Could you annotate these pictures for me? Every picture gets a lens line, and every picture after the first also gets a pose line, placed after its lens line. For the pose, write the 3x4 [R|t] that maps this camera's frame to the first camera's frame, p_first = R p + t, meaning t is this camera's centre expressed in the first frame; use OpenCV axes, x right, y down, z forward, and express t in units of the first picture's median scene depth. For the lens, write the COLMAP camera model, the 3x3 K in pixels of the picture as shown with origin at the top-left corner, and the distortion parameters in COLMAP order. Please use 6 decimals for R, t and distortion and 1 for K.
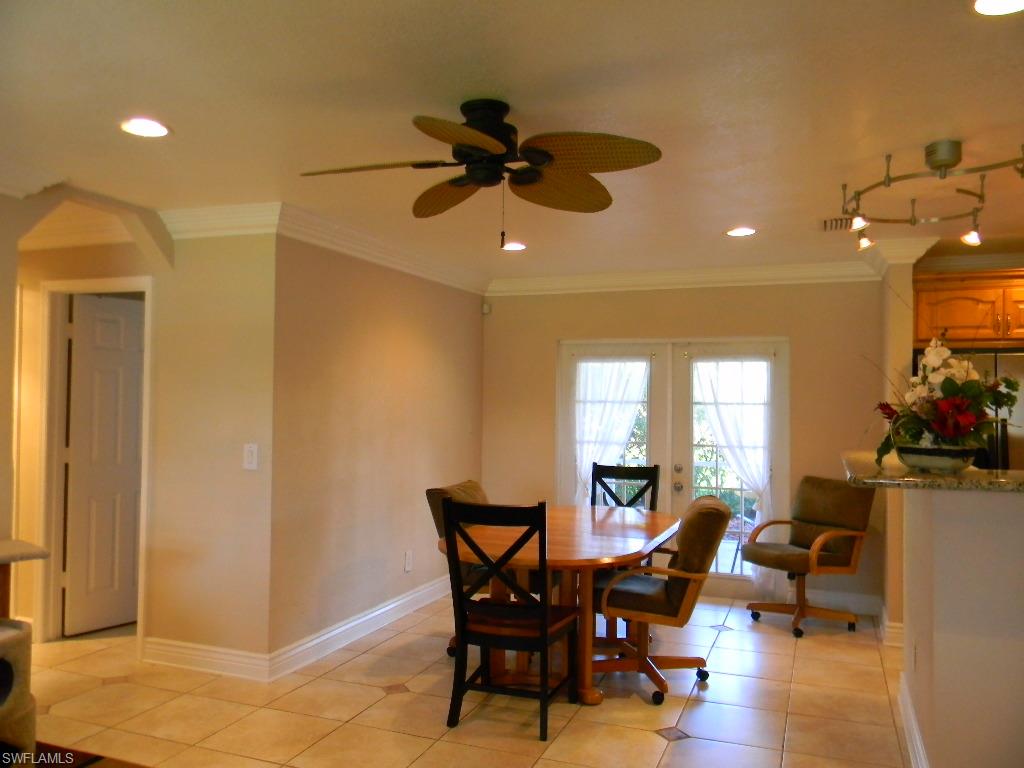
lens RADIAL K [[827.3, 0, 505.0], [0, 827.3, 387.2], [0, 0, 1]] dist [0.003528, -0.014149]
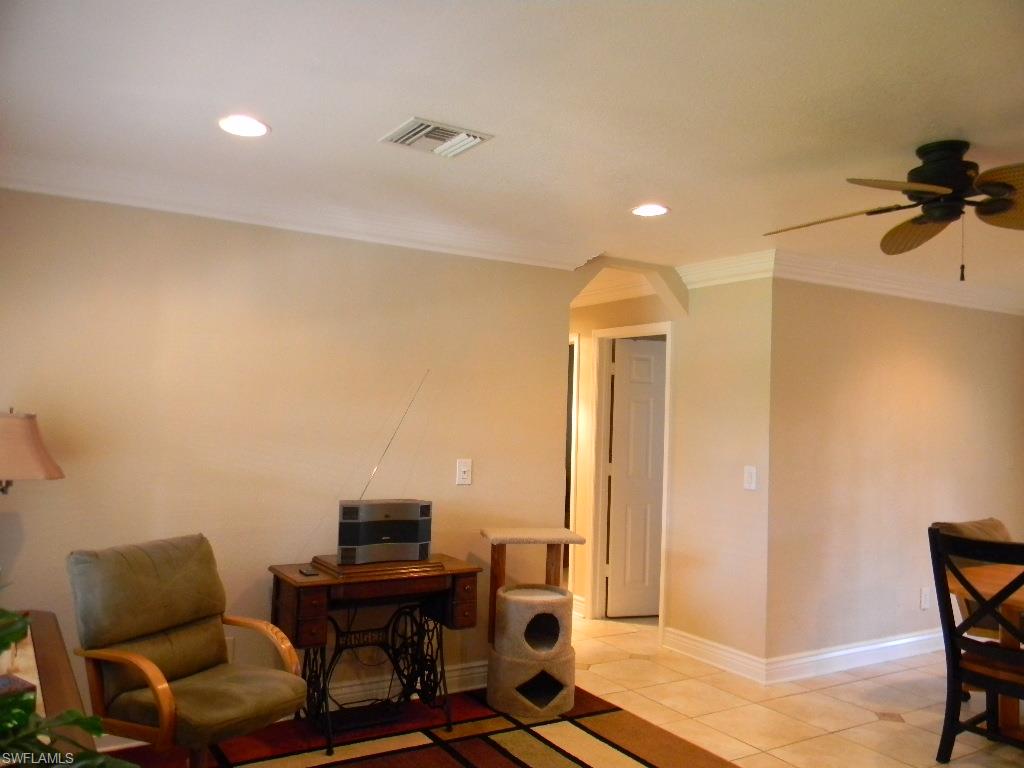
lens RADIAL K [[827.3, 0, 505.0], [0, 827.3, 387.2], [0, 0, 1]] dist [0.003528, -0.014149]
pose [[0.798480, -0.010301, -0.601933, 0.104896], [-0.010846, 0.999445, -0.031491, 0.000609], [0.601924, 0.031674, 0.797925, -0.098168]]
